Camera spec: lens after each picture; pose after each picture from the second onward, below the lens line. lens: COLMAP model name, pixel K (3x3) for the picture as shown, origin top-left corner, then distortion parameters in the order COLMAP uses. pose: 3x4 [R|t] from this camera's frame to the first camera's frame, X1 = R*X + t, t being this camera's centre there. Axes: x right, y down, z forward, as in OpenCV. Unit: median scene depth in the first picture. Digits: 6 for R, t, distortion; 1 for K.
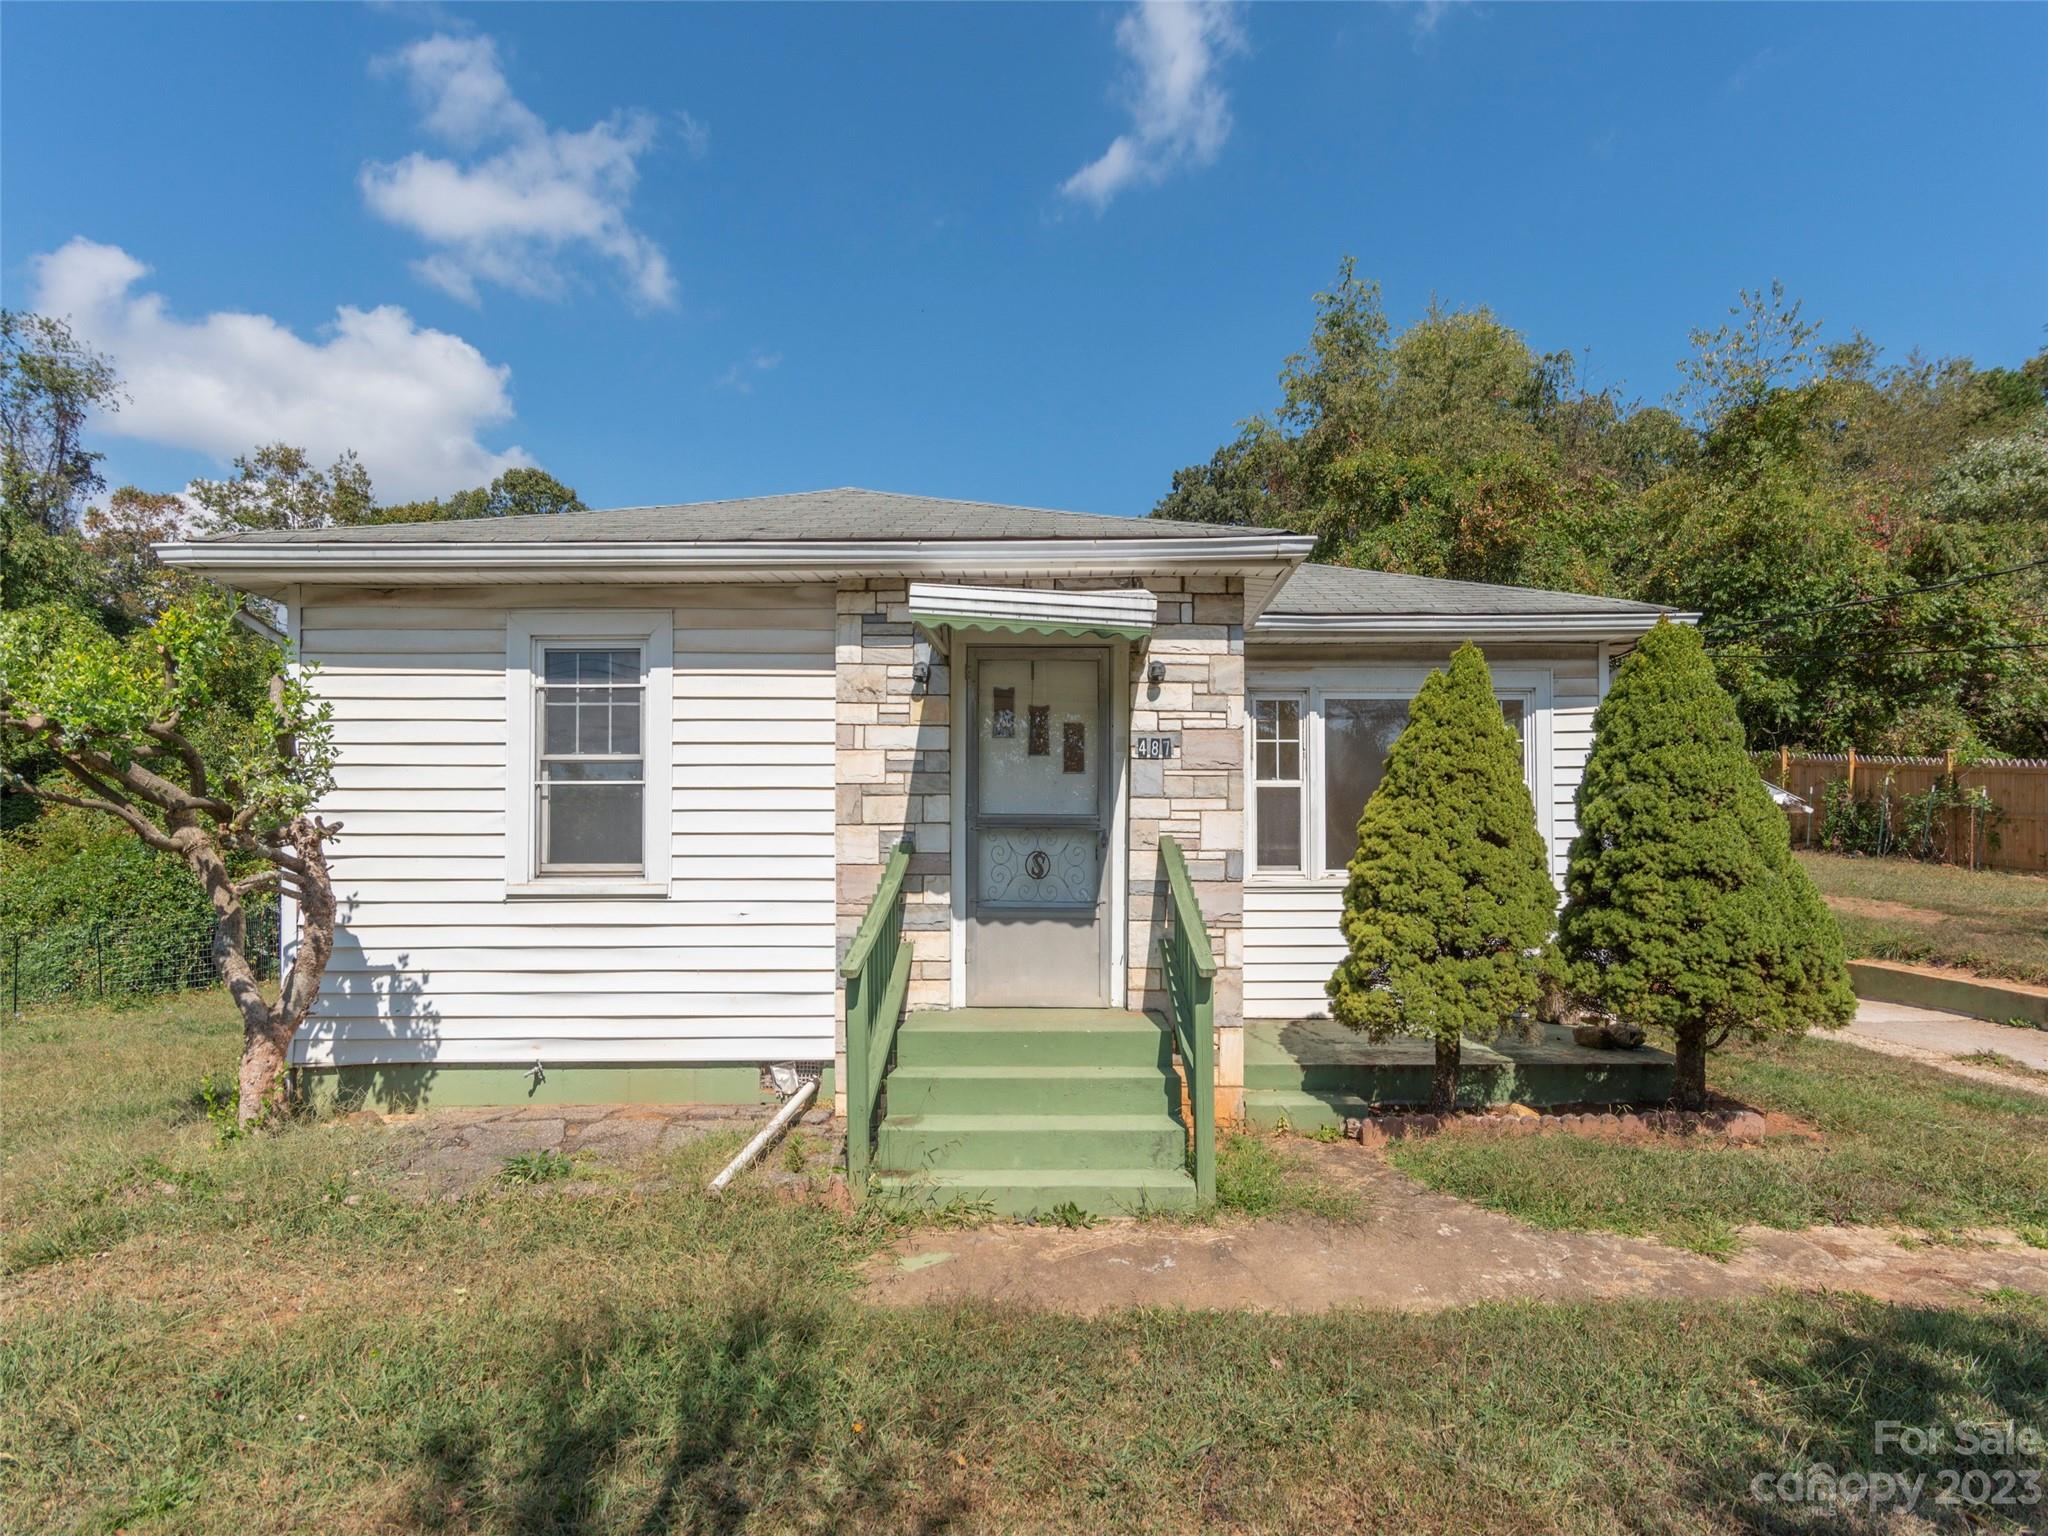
lens RADIAL K [[1028.7, 0, 1024.0], [0, 1028.7, 768.0], [0, 0, 1]] dist [0.004457, 0.001586]
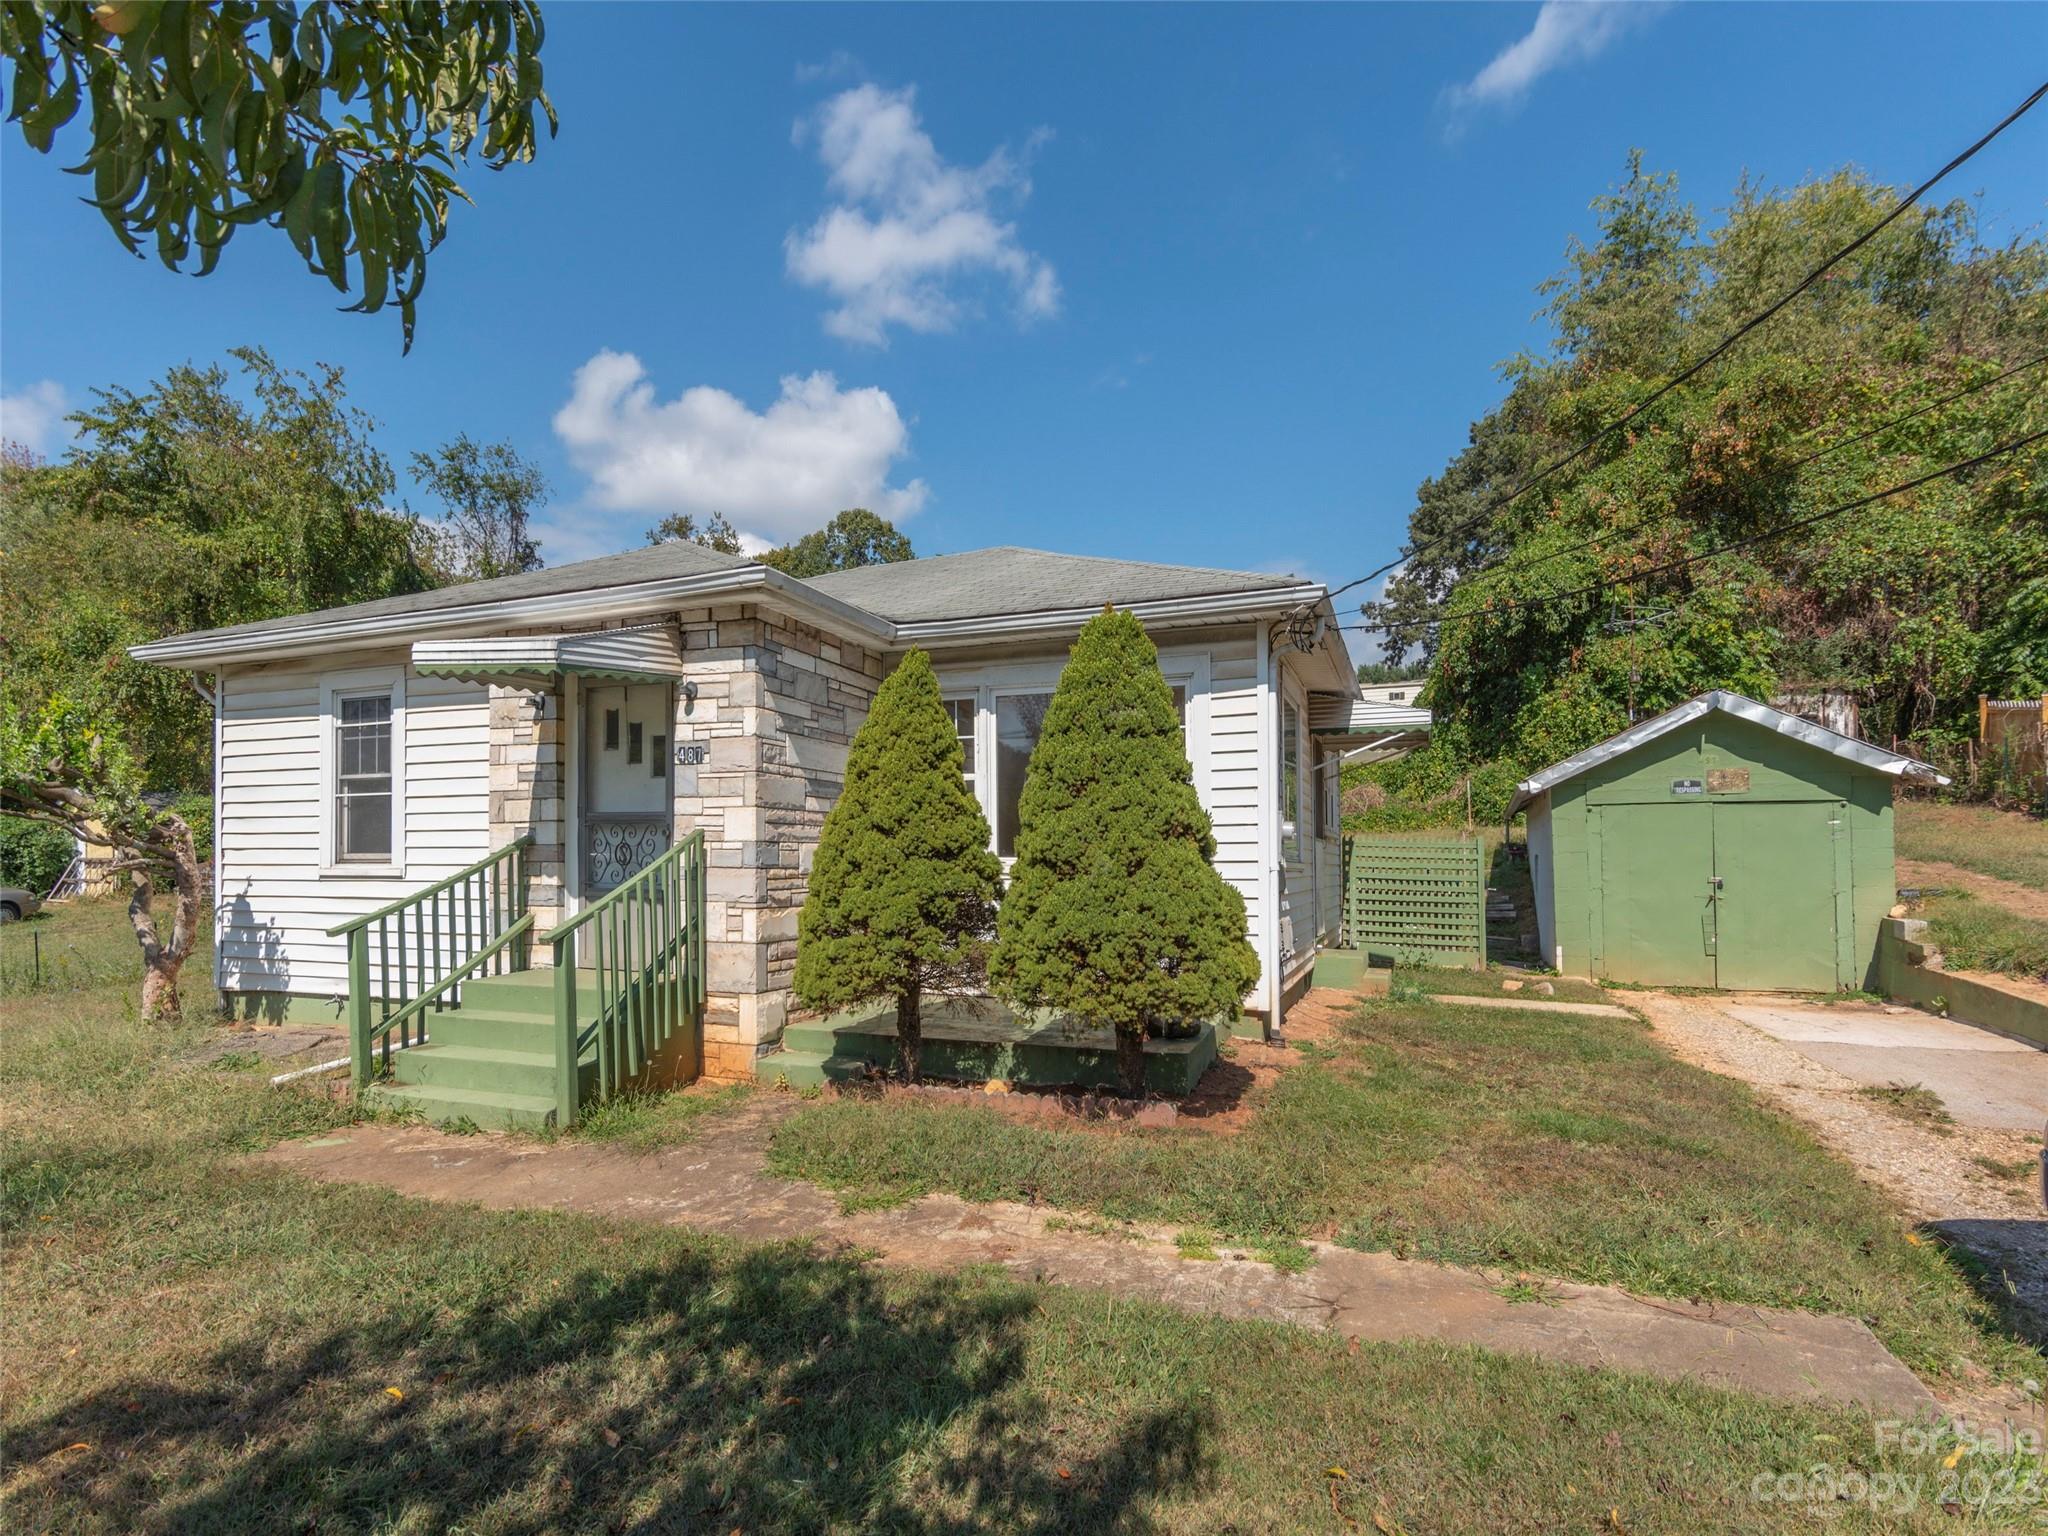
lens RADIAL K [[1009.2, 0, 1024.0], [0, 1009.2, 768.0], [0, 0, 1]] dist [0.010110, -0.001564]
pose [[0.932867, -0.031309, -0.358859, 0.899666], [0.035808, 0.999341, 0.005895, 0.002182], [0.358438, -0.018349, 0.933373, 0.052272]]
